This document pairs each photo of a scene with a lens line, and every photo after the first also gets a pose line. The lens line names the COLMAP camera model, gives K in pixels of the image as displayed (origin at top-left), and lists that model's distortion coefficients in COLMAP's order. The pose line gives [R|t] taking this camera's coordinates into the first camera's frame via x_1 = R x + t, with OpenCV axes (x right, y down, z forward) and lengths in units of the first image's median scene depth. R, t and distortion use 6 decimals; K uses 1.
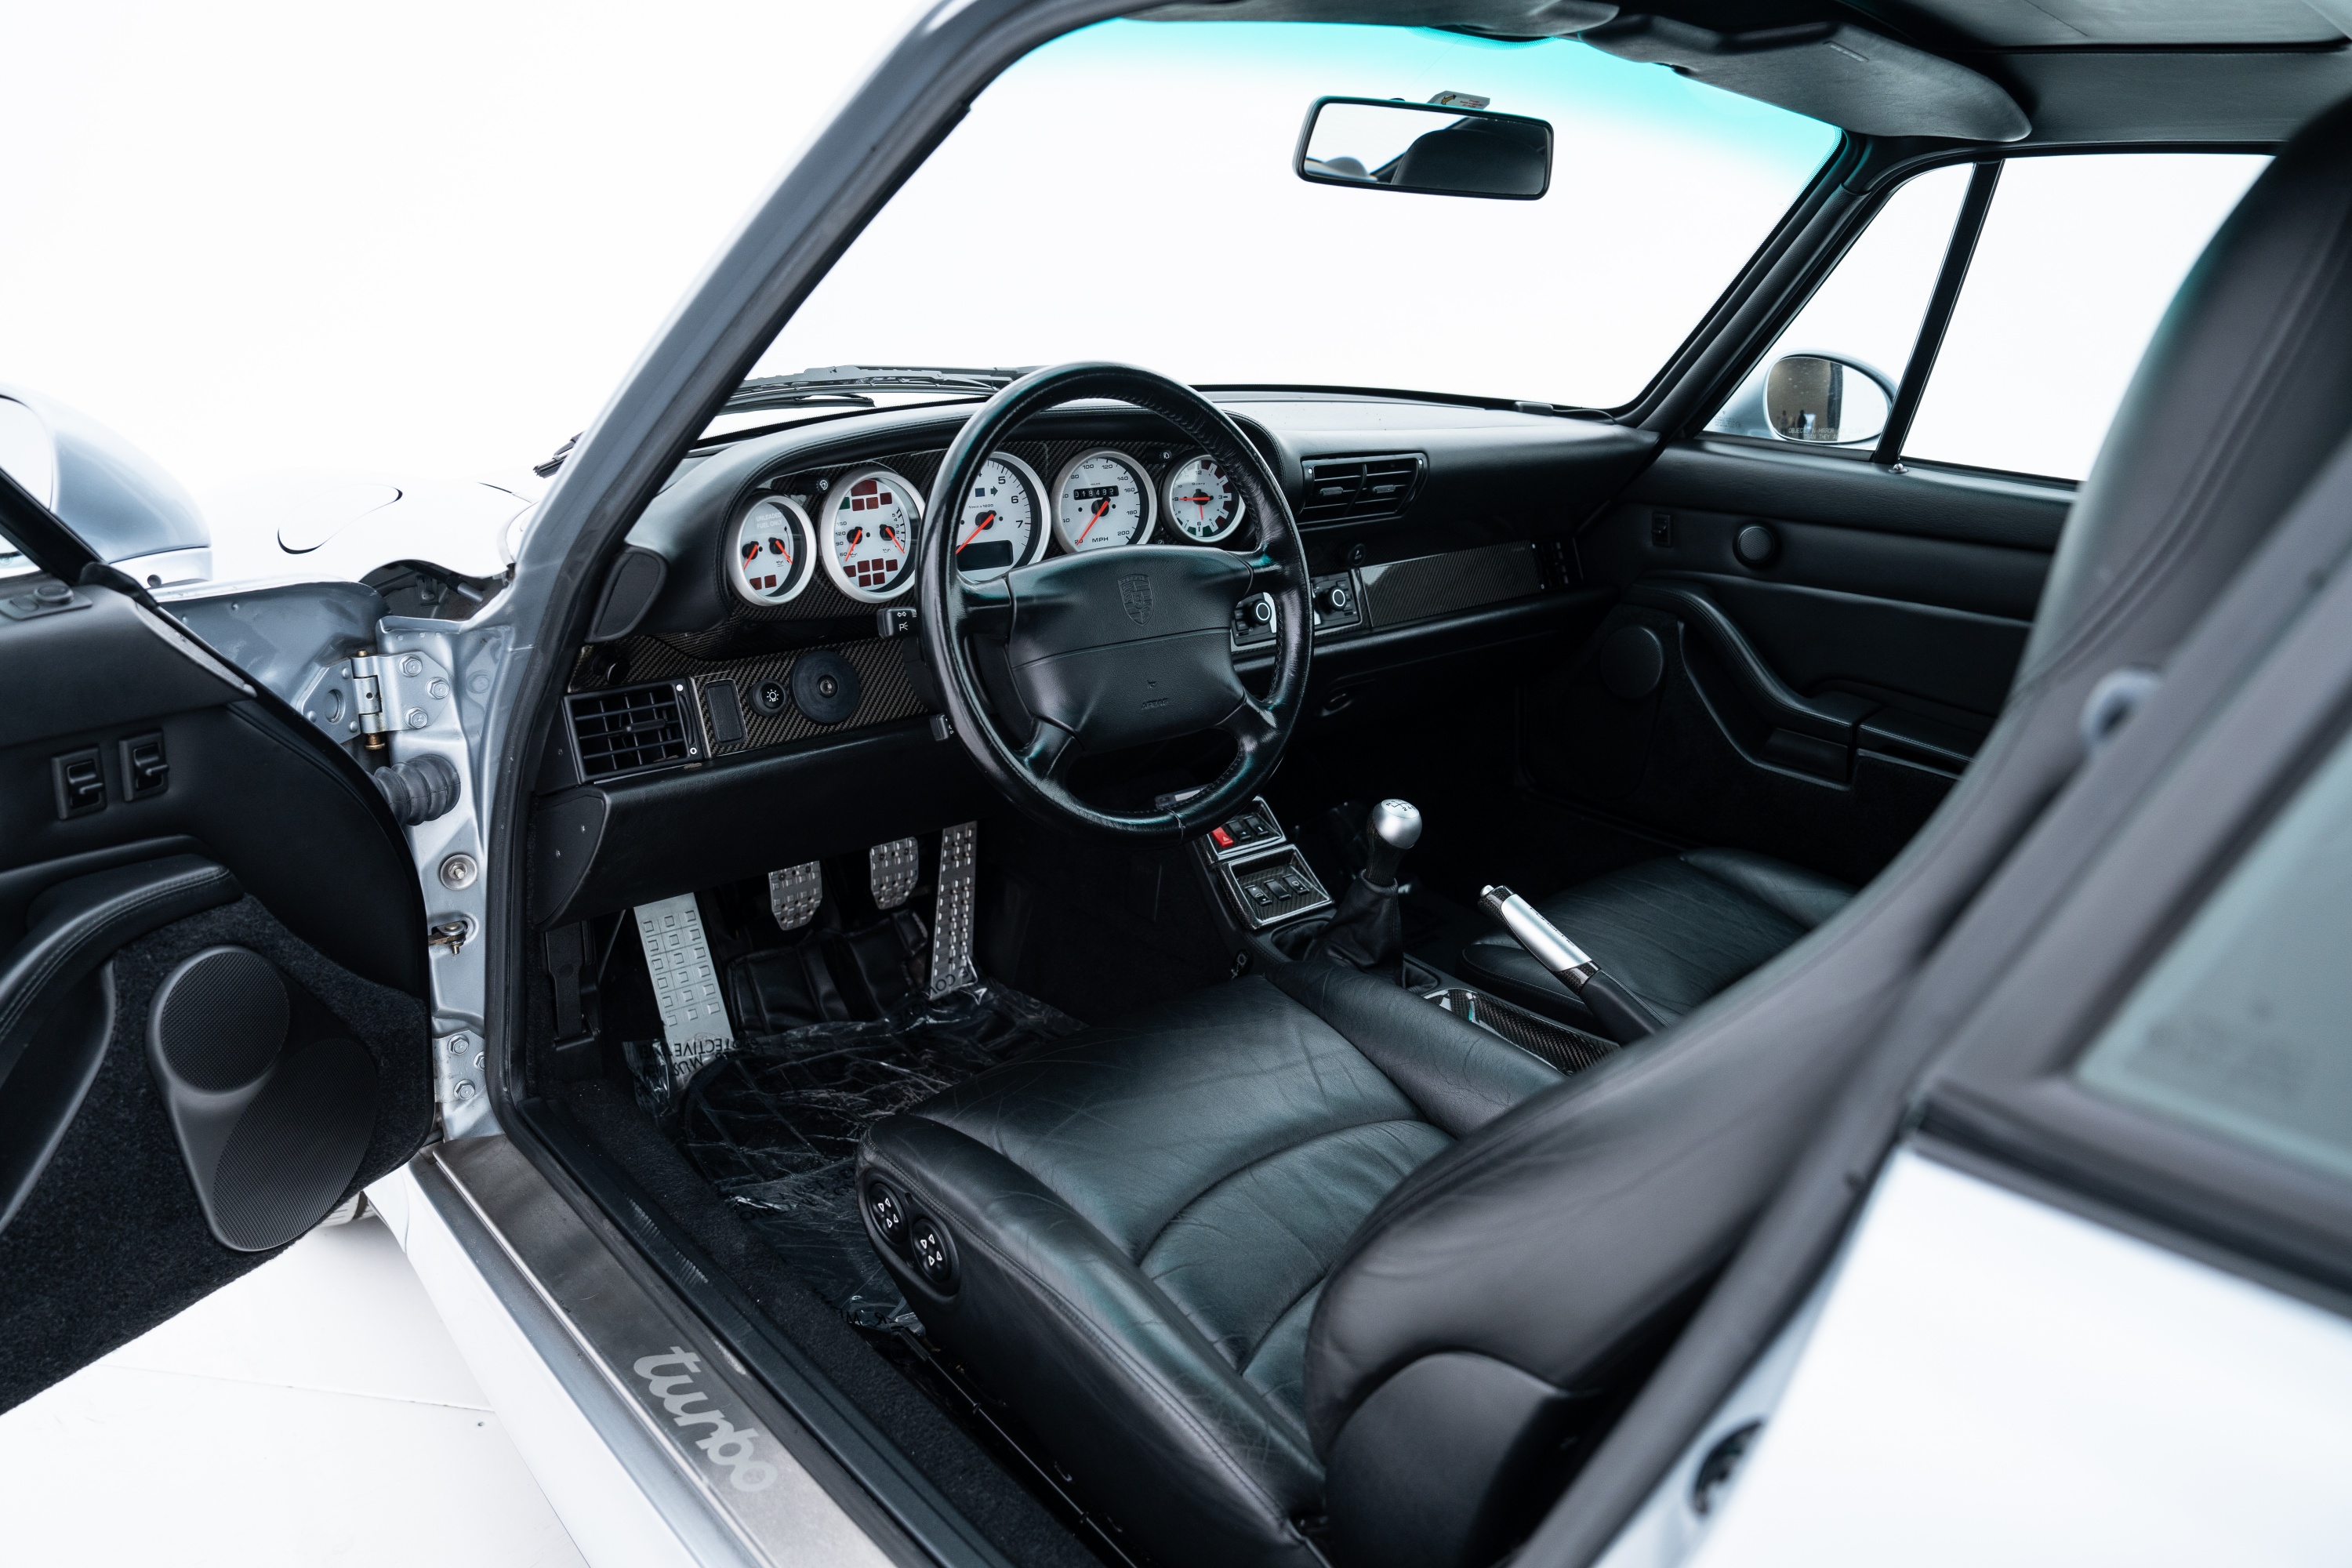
lens RADIAL K [[1589.0, 0, 1174.4], [0, 1589.0, 801.6], [0, 0, 1]] dist [-0.107170, 0.068473]
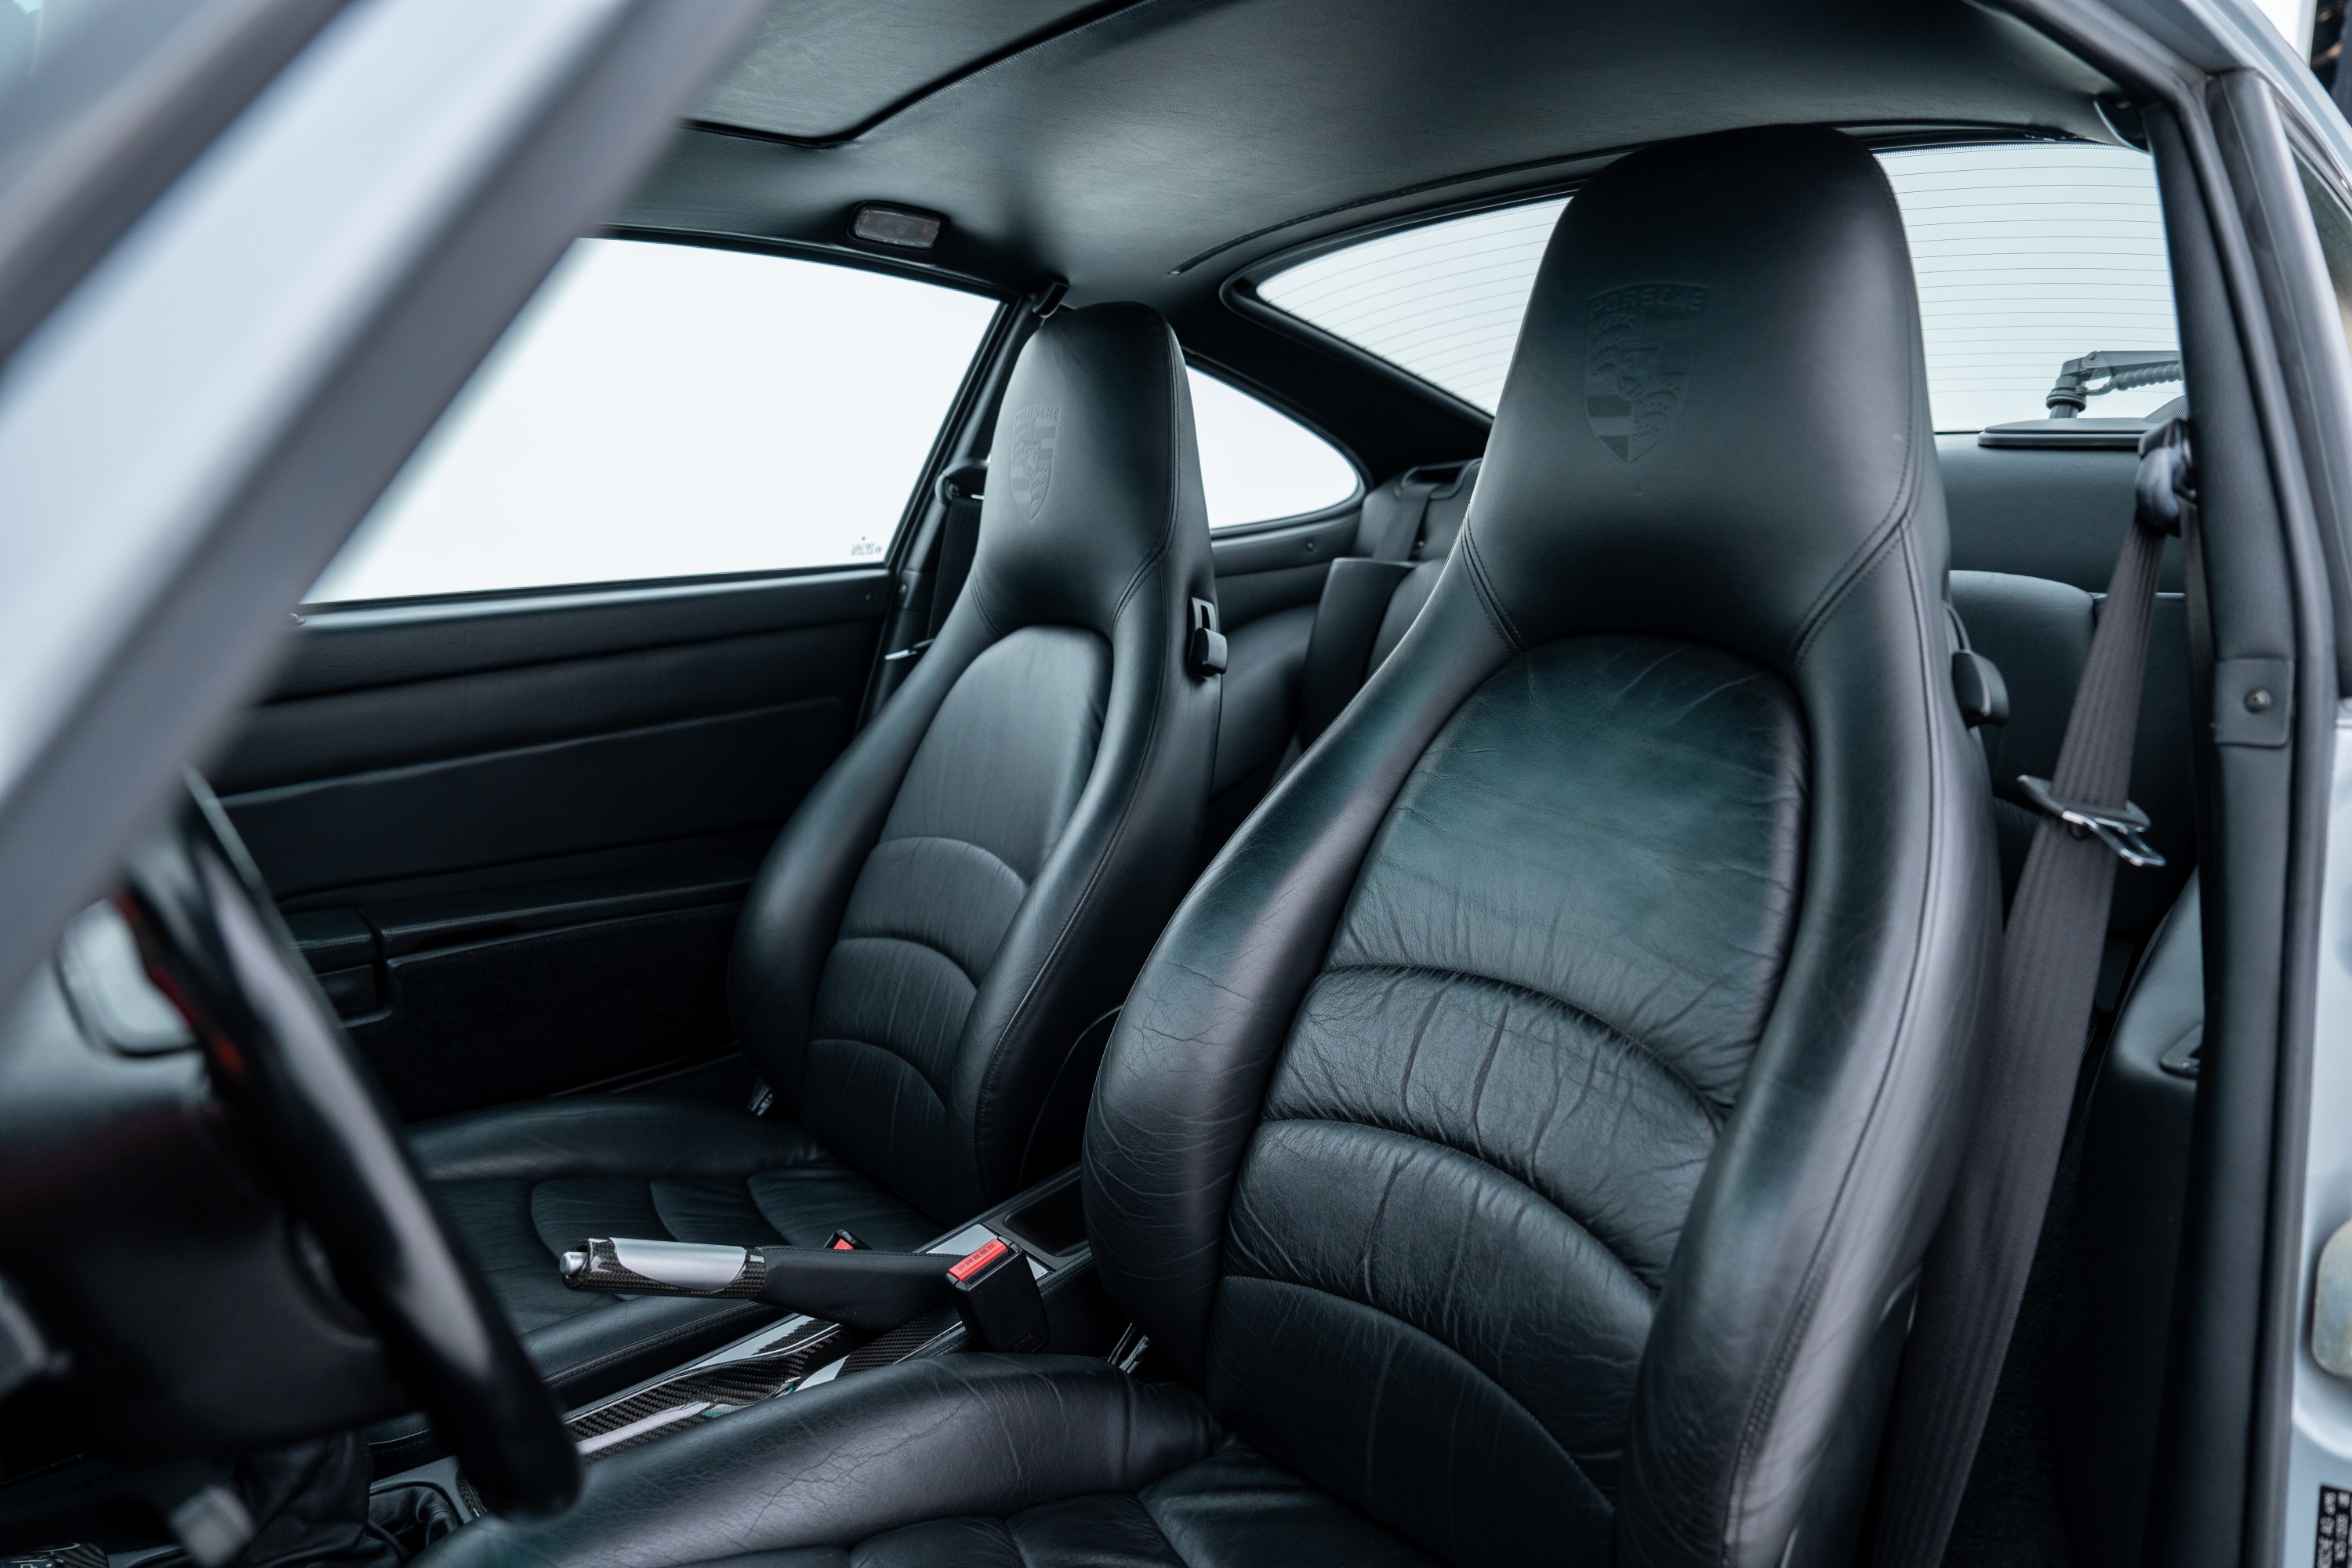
lens RADIAL K [[1589.0, 0, 1178.0], [0, 1589.0, 790.3], [0, 0, 1]] dist [-0.107170, 0.068473]
pose [[0.042867, -0.230488, 0.972131, -0.364151], [0.362983, 0.910127, 0.199781, -0.155302], [-0.930809, 0.344302, 0.122678, 0.620237]]
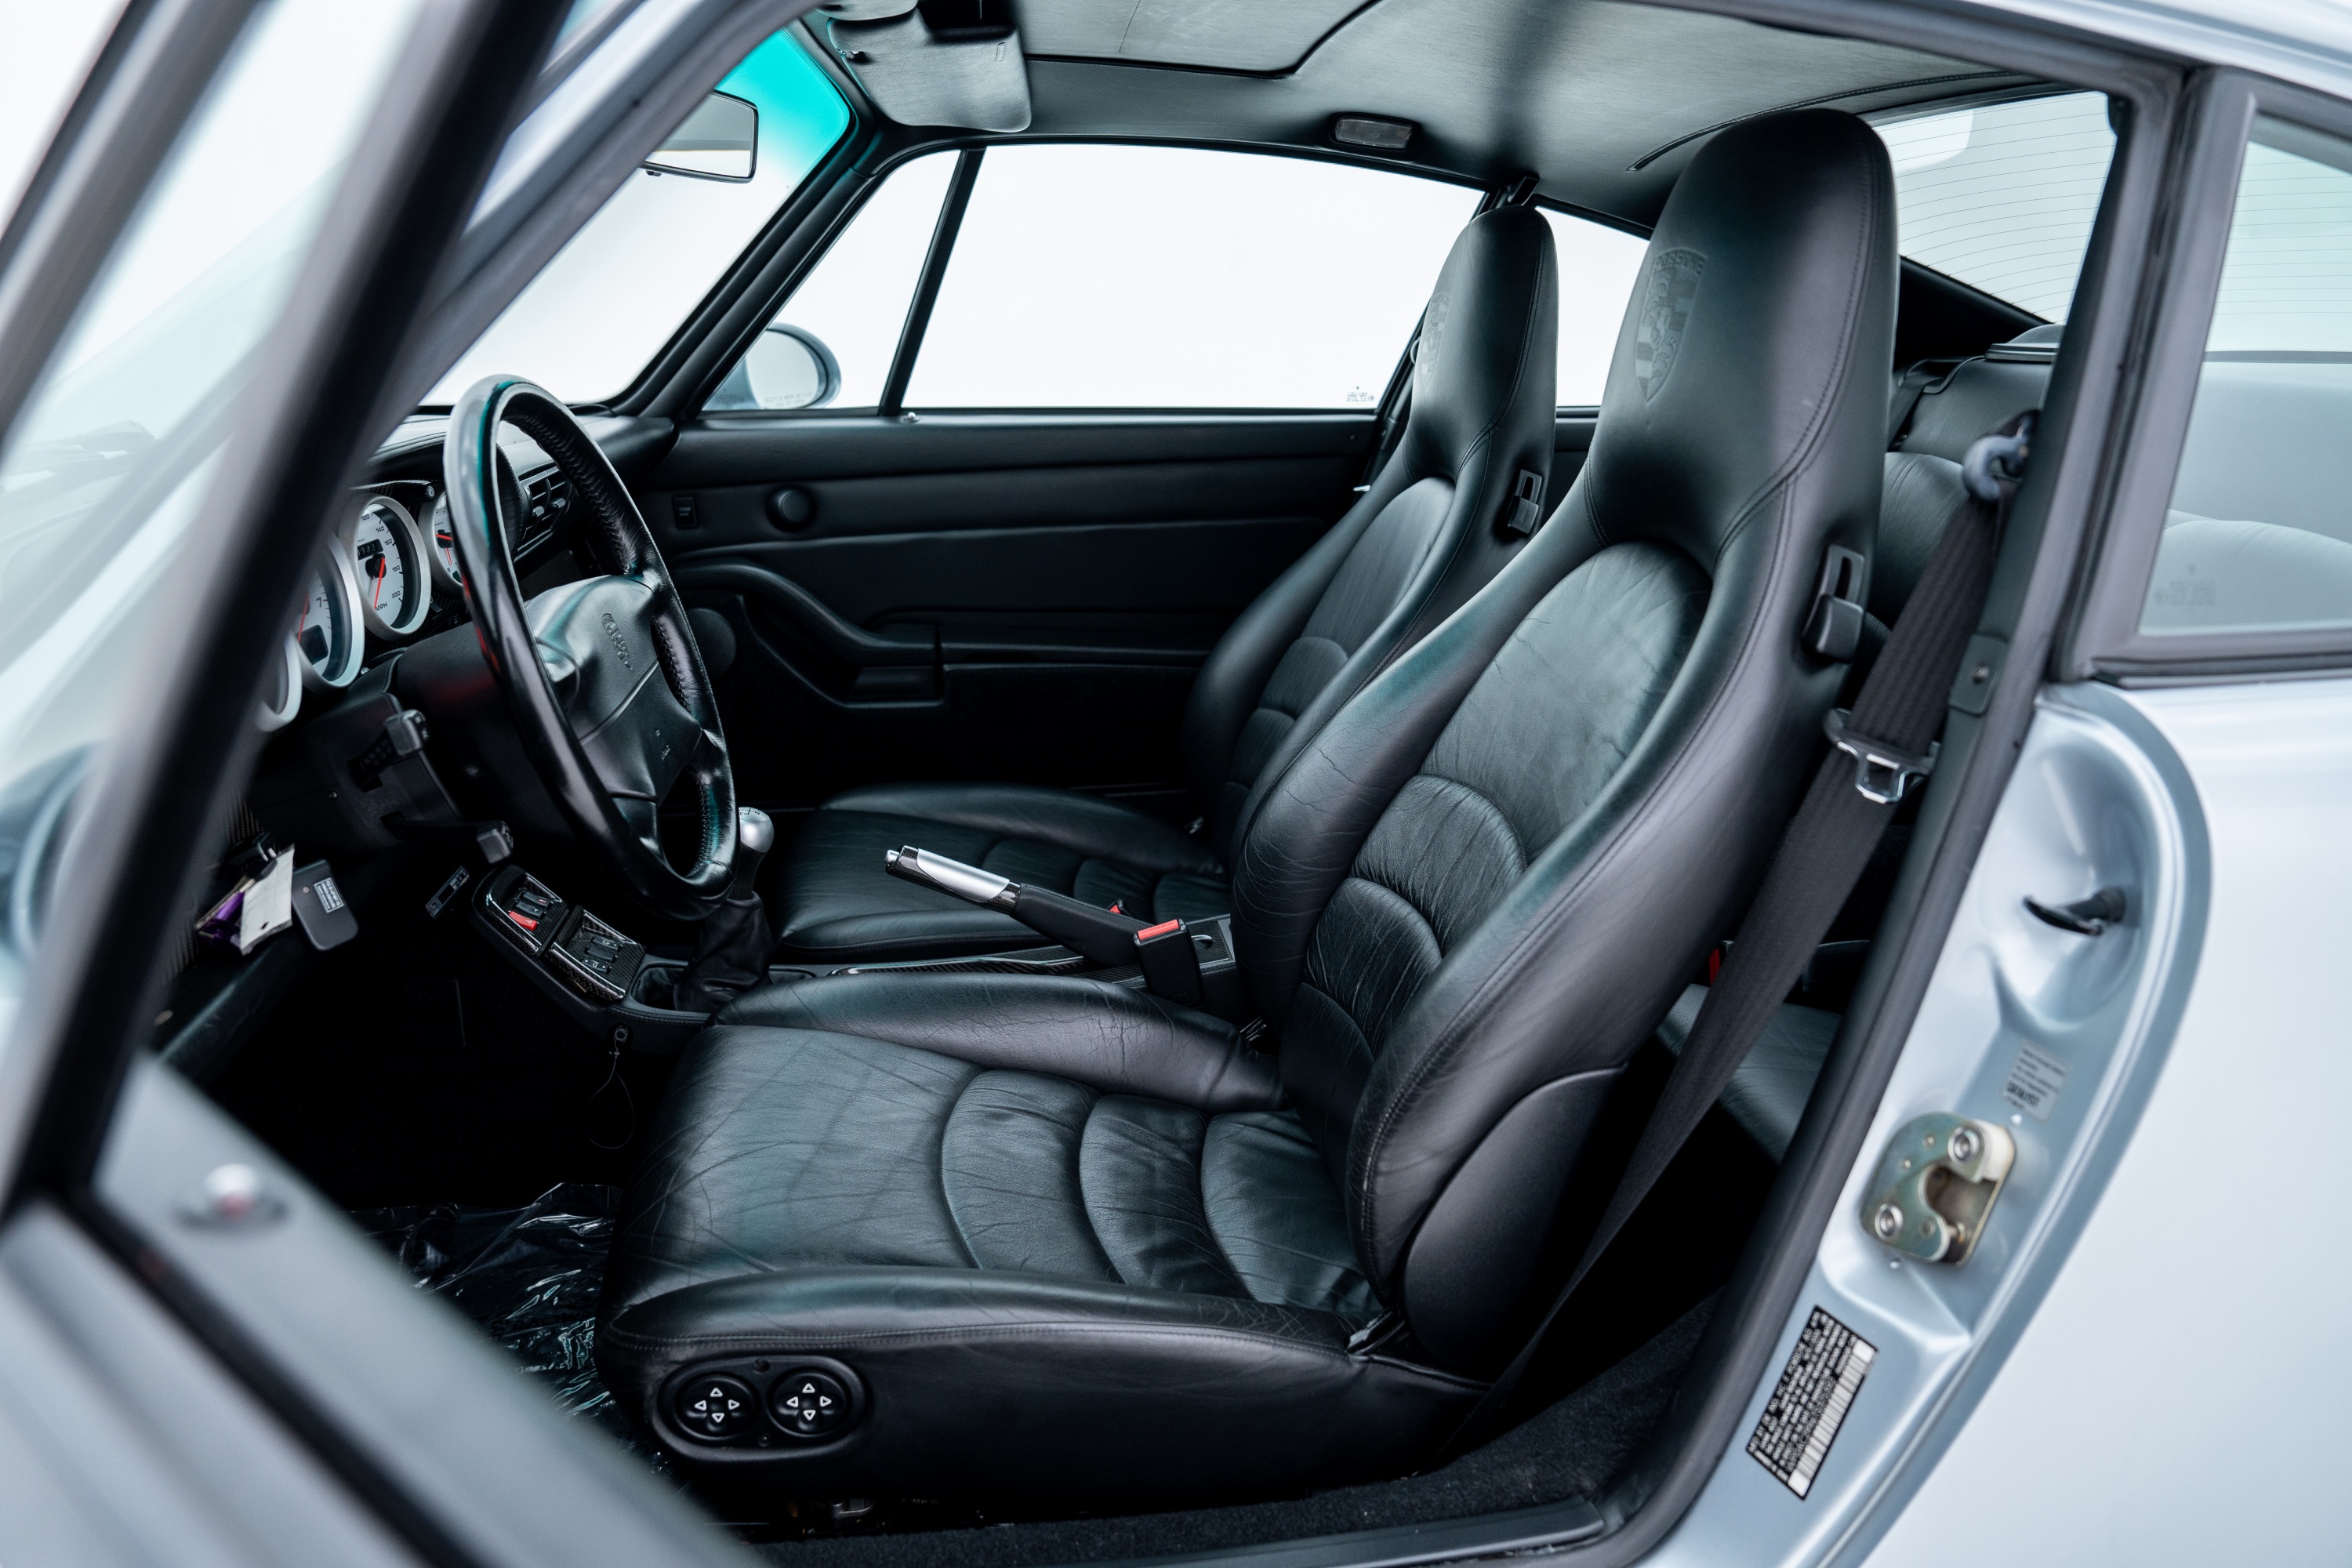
lens RADIAL K [[1589.0, 0, 1177.2], [0, 1589.0, 801.5], [0, 0, 1]] dist [-0.107170, 0.068473]
pose [[0.561929, -0.286138, 0.776119, -0.482126], [0.283076, 0.948134, 0.144602, -0.072863], [-0.777241, 0.138445, 0.613783, 0.219057]]
